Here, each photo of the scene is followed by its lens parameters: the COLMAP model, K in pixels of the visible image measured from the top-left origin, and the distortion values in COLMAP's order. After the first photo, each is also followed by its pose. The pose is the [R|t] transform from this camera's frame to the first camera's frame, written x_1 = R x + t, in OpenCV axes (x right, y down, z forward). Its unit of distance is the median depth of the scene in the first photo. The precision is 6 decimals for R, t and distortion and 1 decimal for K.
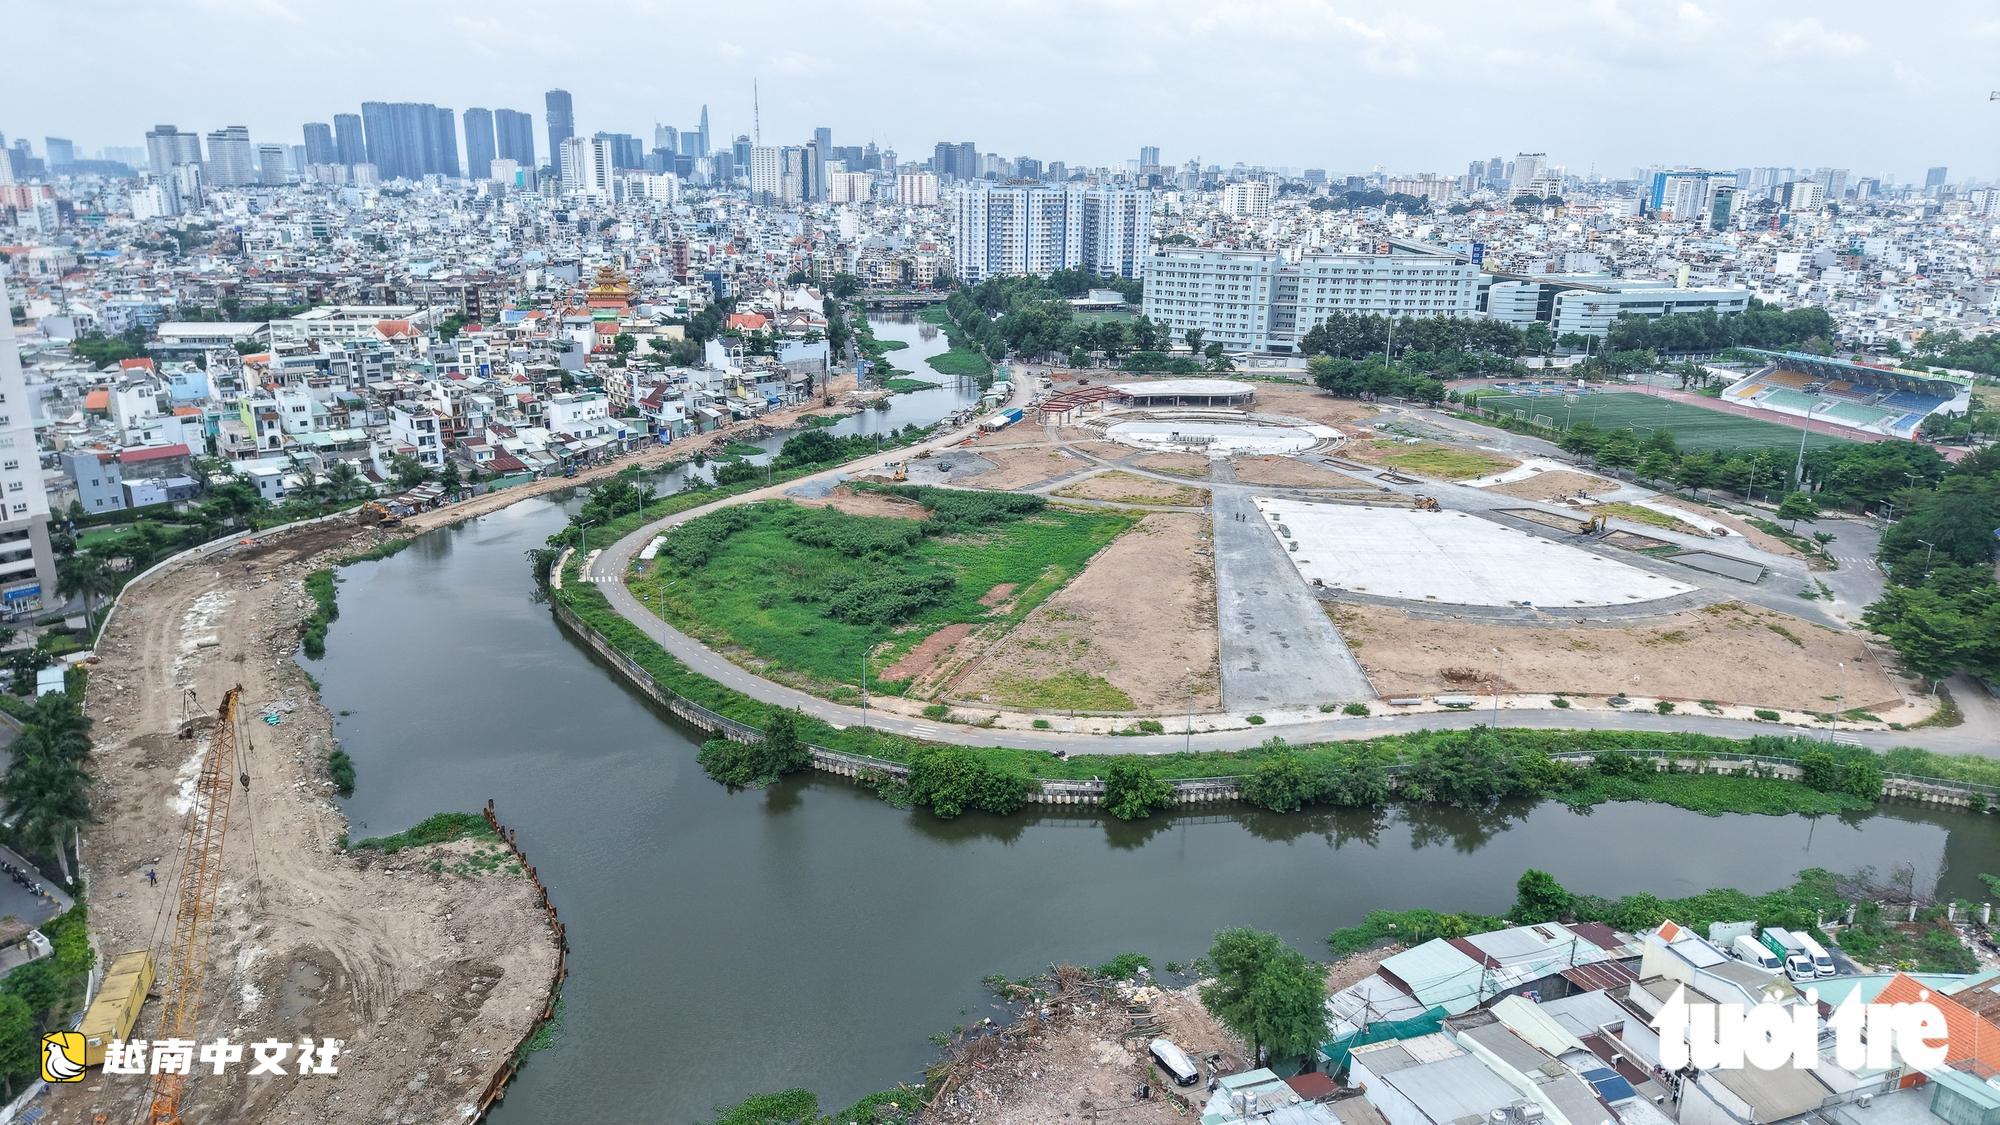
lens RADIAL K [[1339.7, 0, 1001.8], [0, 1339.7, 573.1], [0, 0, 1]] dist [0.003416, 0.000113]
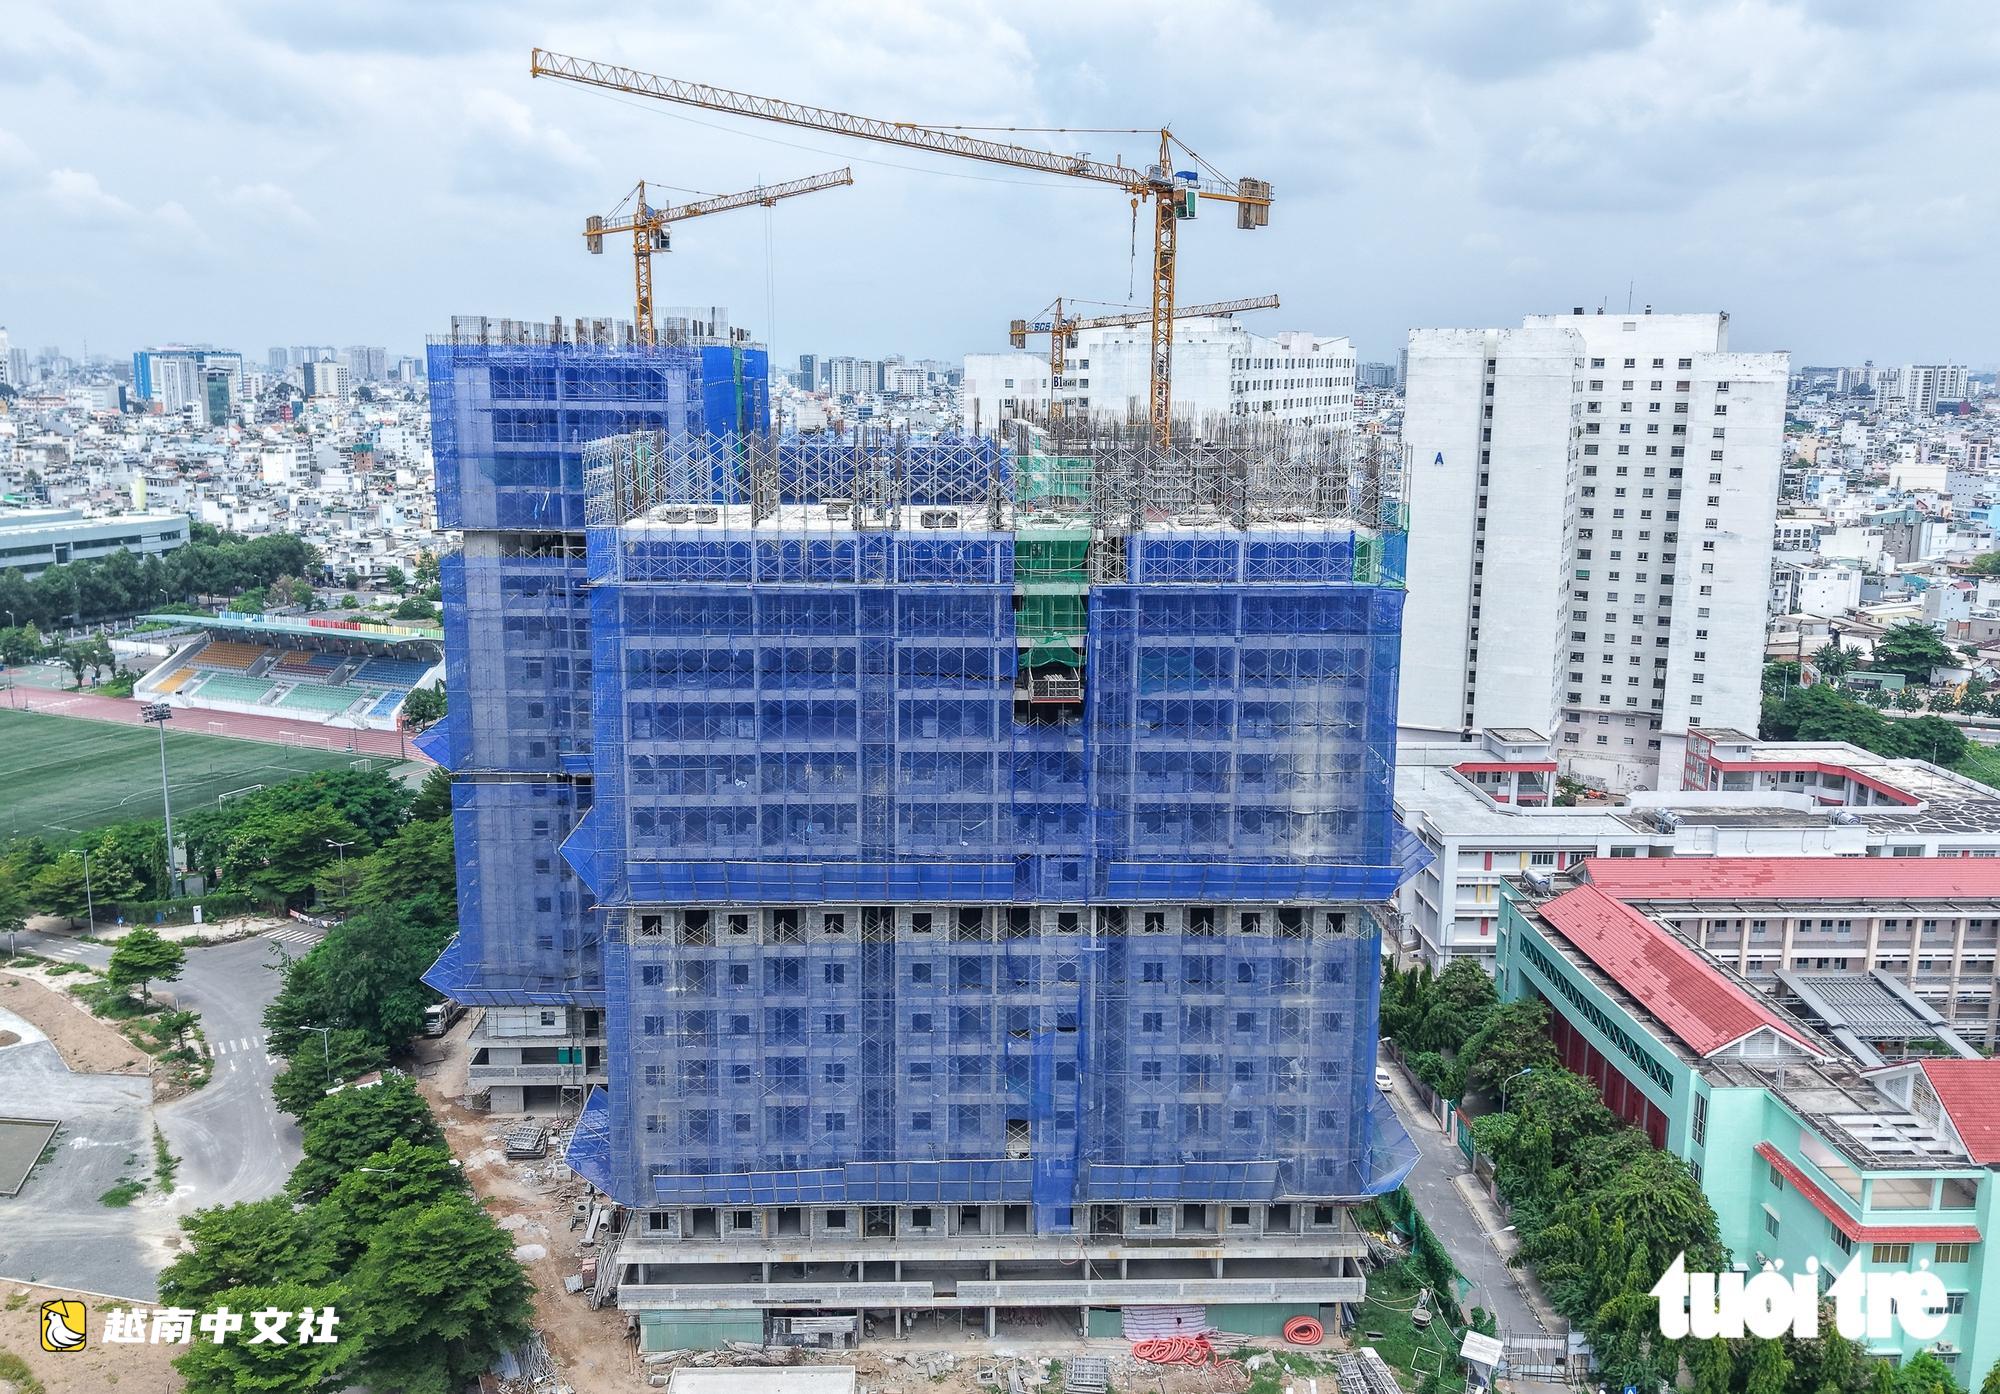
lens RADIAL K [[1742.3, 0, 1001.5], [0, 1742.3, 695.5], [0, 0, 1]] dist [0.002564, -0.000354]
pose [[0.642271, -0.152965, 0.751059, 0.146593], [0.224331, 0.974491, 0.006633, -0.036226], [-0.732915, 0.164226, 0.660201, 0.134488]]
